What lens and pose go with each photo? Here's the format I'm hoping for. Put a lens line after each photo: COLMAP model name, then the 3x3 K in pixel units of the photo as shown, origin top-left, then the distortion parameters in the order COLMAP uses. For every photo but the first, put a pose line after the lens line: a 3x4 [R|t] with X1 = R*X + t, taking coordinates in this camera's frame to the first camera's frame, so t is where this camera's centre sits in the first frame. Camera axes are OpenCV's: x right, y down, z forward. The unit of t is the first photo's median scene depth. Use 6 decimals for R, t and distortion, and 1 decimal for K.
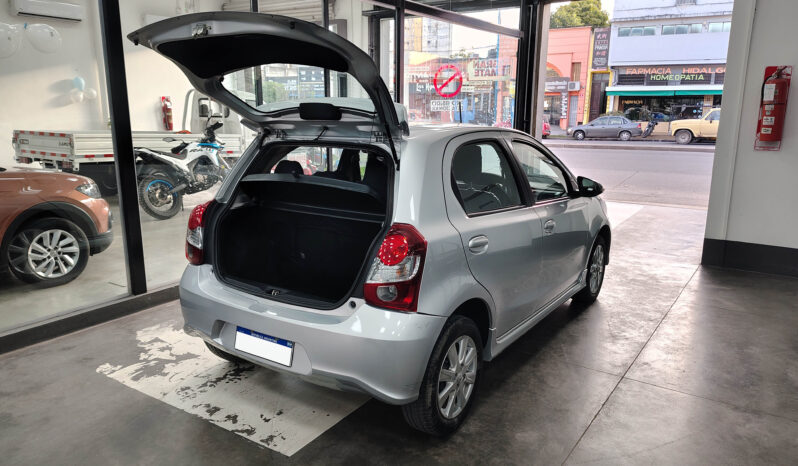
lens RADIAL K [[564.9, 0, 403.7], [0, 564.9, 240.4], [0, 0, 1]] dist [0.064348, -0.077694]
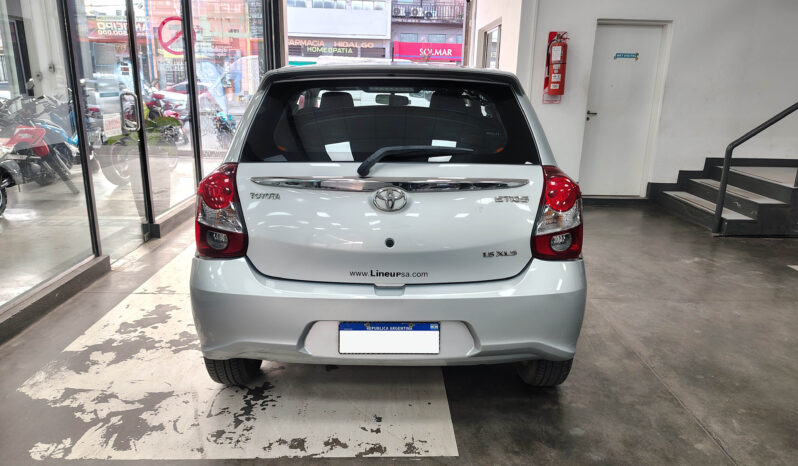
lens RADIAL K [[564.9, 0, 403.7], [0, 564.9, 240.4], [0, 0, 1]] dist [0.064348, -0.077694]
pose [[0.826041, -0.144490, 0.544773, -0.492579], [0.118434, 0.989498, 0.082863, -0.009749], [-0.551025, -0.003929, 0.834479, 0.252608]]
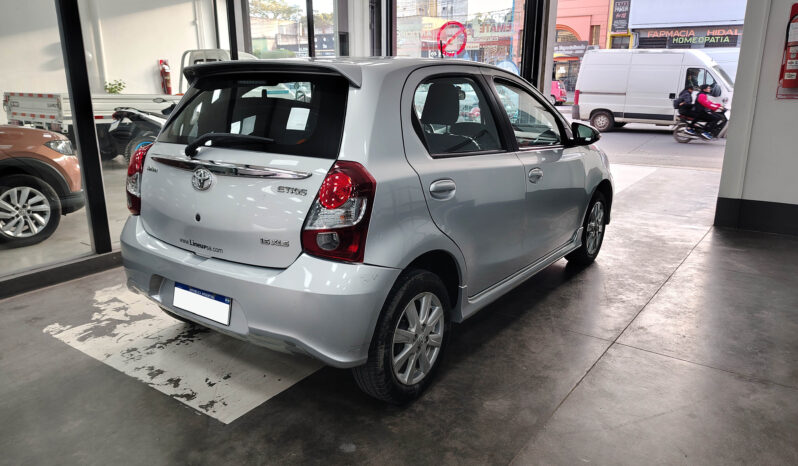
lens RADIAL K [[566.1, 0, 396.0], [0, 566.1, 240.1], [0, 0, 1]] dist [0.049832, -0.052992]
pose [[0.999215, 0.001484, -0.039582, 0.072944], [0.000424, 0.998839, 0.048162, 0.033913], [0.039608, -0.048141, 0.998055, 0.093196]]
